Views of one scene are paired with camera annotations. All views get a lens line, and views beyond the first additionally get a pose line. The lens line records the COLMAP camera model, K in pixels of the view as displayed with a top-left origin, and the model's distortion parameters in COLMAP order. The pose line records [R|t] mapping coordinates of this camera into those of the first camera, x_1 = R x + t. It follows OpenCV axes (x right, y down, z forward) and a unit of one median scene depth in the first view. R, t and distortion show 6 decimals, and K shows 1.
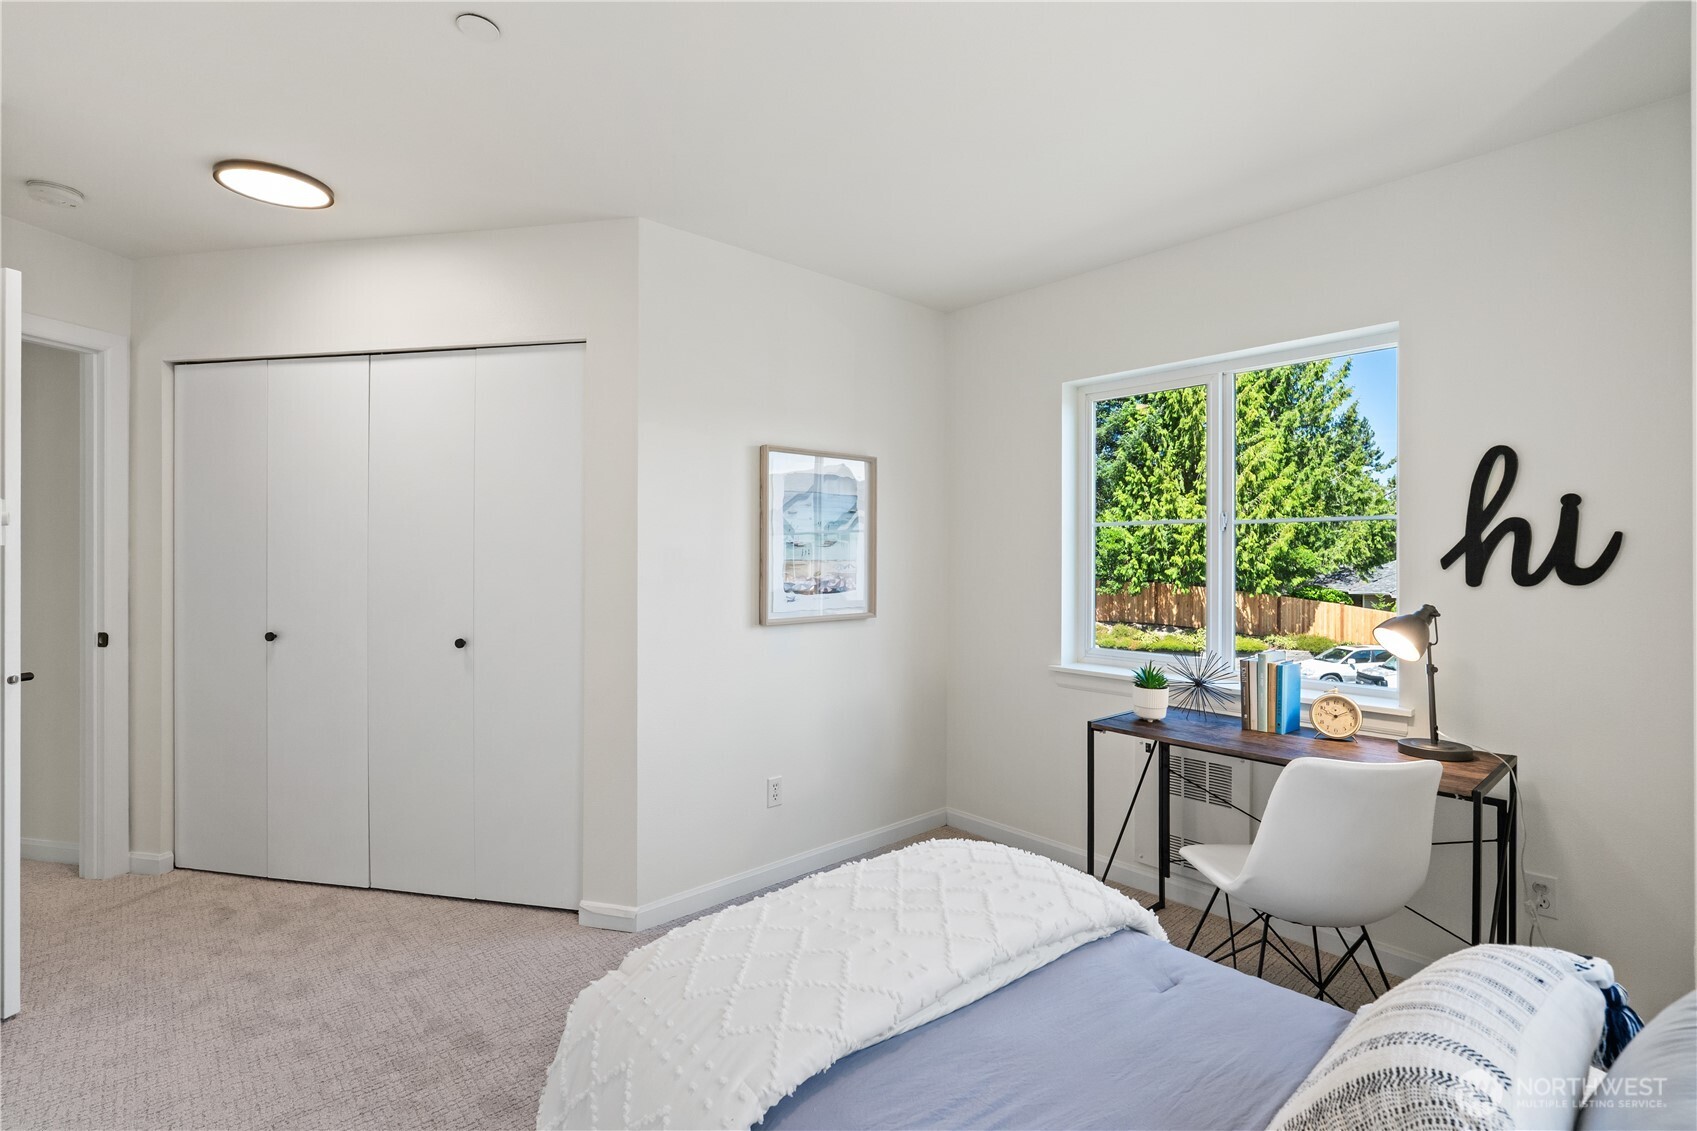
lens RADIAL K [[779.5, 0, 846.8], [0, 779.5, 555.9], [0, 0, 1]] dist [-0.004806, 0.001256]
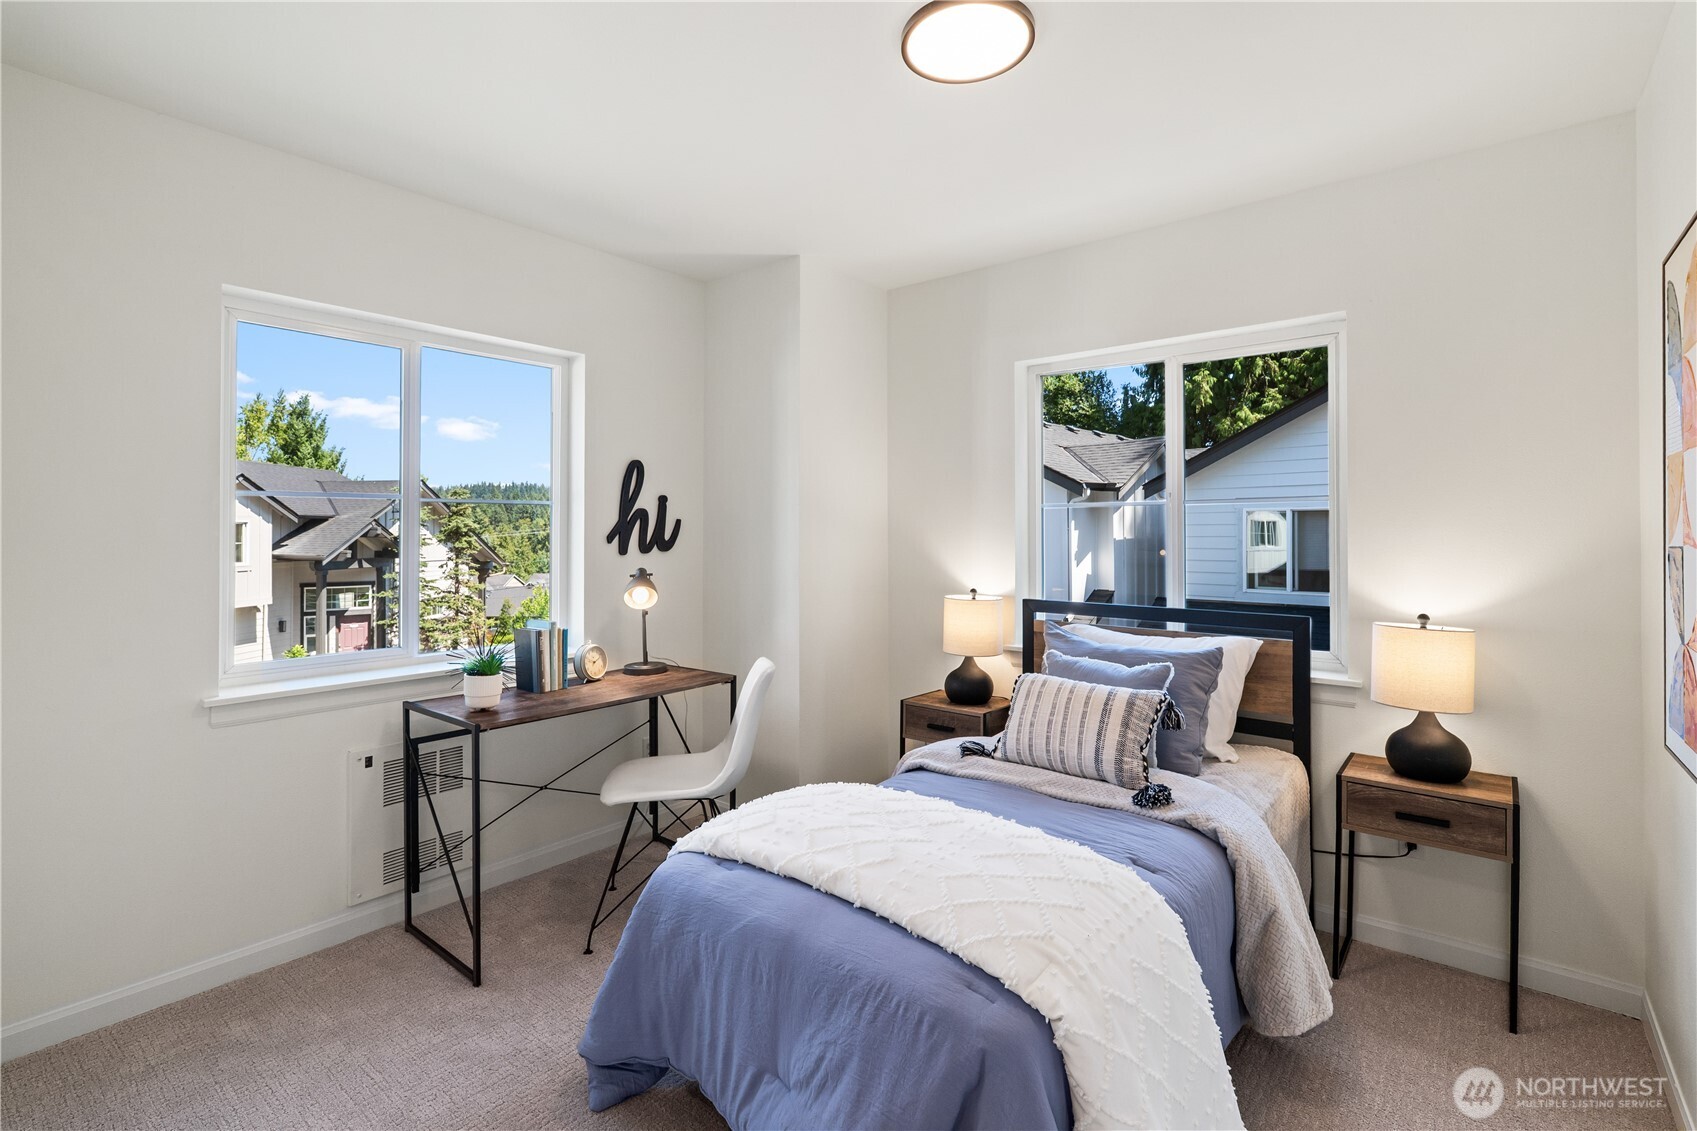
lens RADIAL K [[779.5, 0, 833.7], [0, 779.5, 537.1], [0, 0, 1]] dist [-0.004806, 0.001256]
pose [[-0.142998, -0.005581, 0.989707, -0.701832], [0.002785, 0.999978, 0.006041, -0.002138], [-0.989719, 0.003620, -0.142979, 0.836522]]
